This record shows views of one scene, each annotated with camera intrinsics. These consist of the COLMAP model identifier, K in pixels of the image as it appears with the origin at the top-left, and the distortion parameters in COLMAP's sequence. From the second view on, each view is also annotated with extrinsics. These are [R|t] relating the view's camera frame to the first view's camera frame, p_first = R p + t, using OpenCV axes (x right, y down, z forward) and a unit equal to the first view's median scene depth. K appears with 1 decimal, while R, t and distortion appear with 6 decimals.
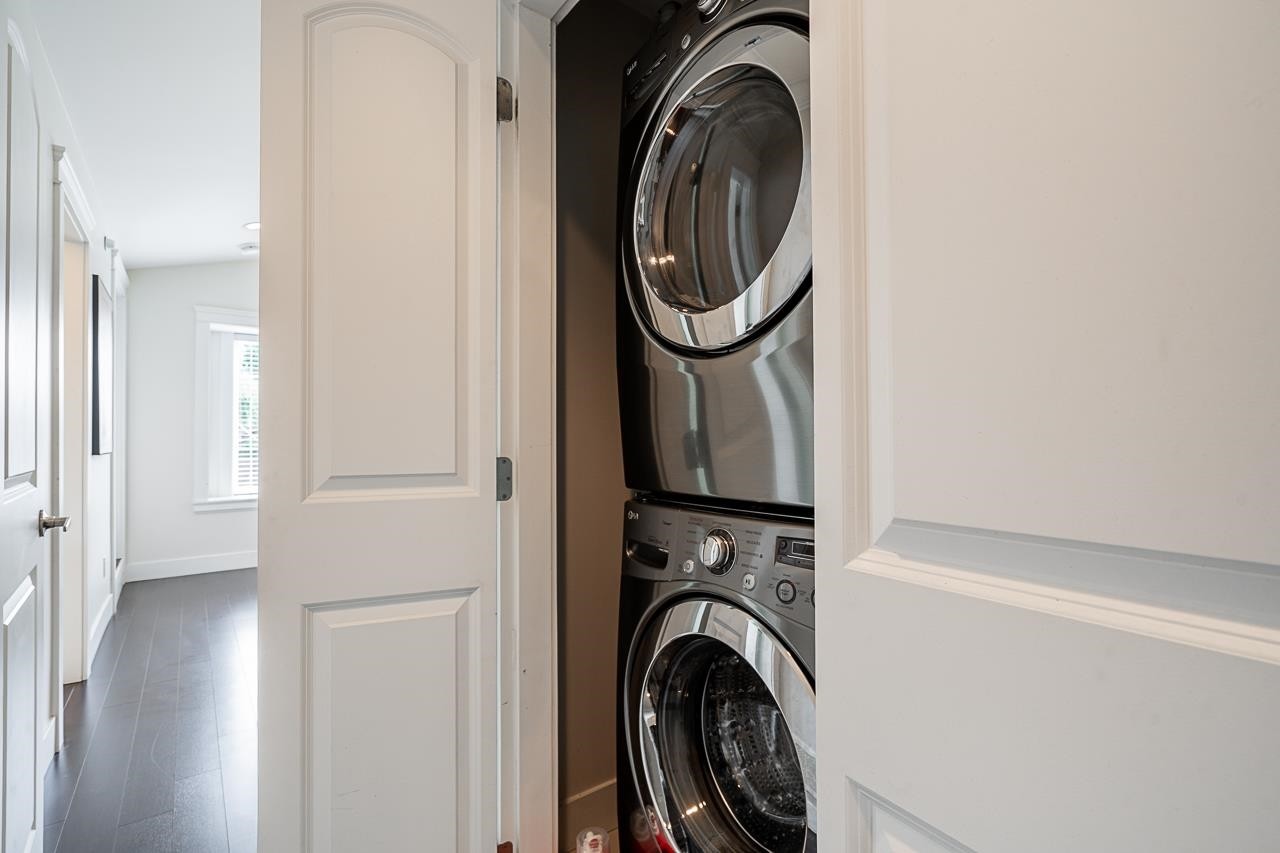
lens RADIAL K [[580.1, 0, 639.6], [0, 580.1, 431.2], [0, 0, 1]] dist [-0.001649, 0.000675]
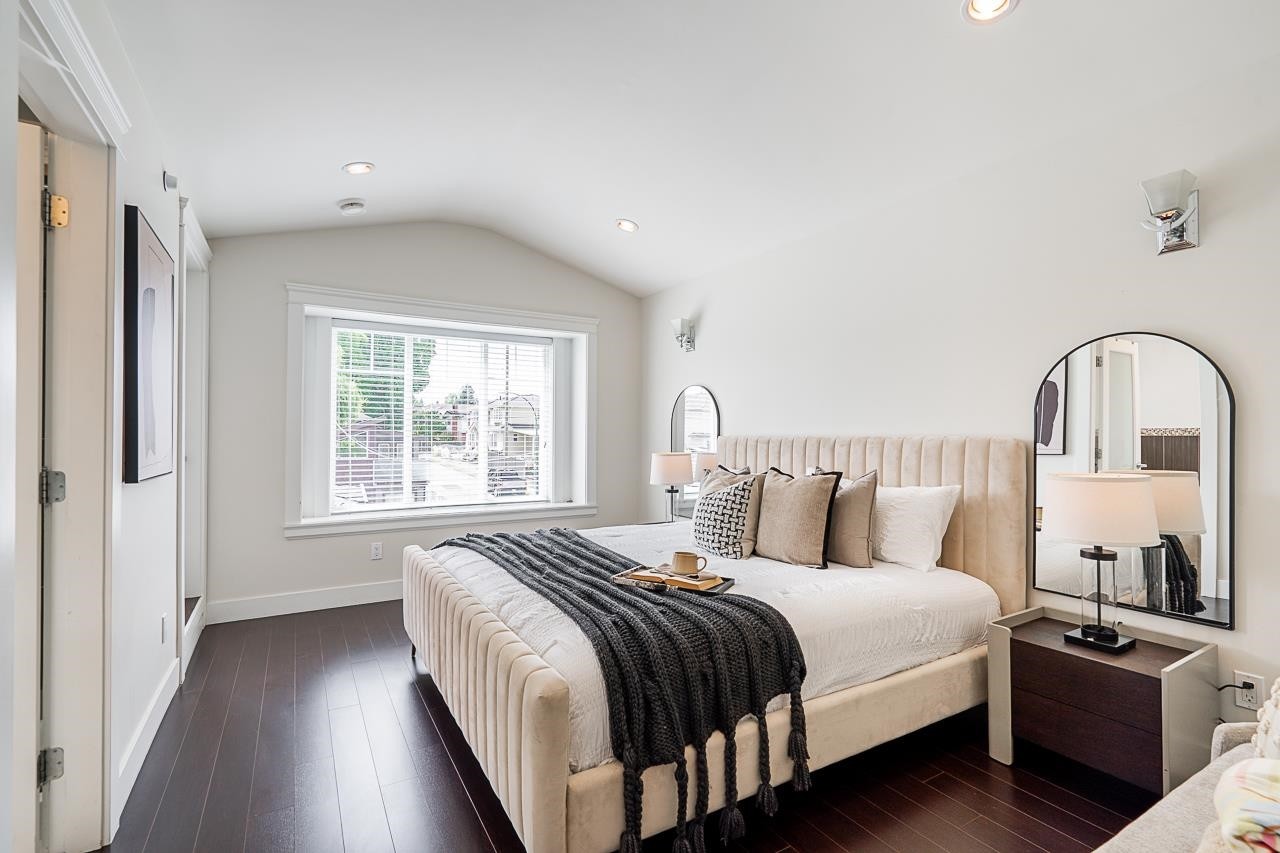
lens RADIAL K [[580.1, 0, 639.5], [0, 580.1, 428.1], [0, 0, 1]] dist [-0.001649, 0.000675]
pose [[0.992405, 0.001042, -0.123007, -0.186780], [-0.001249, 0.999998, -0.001611, -0.012804], [0.123005, 0.001752, 0.992404, 0.269952]]
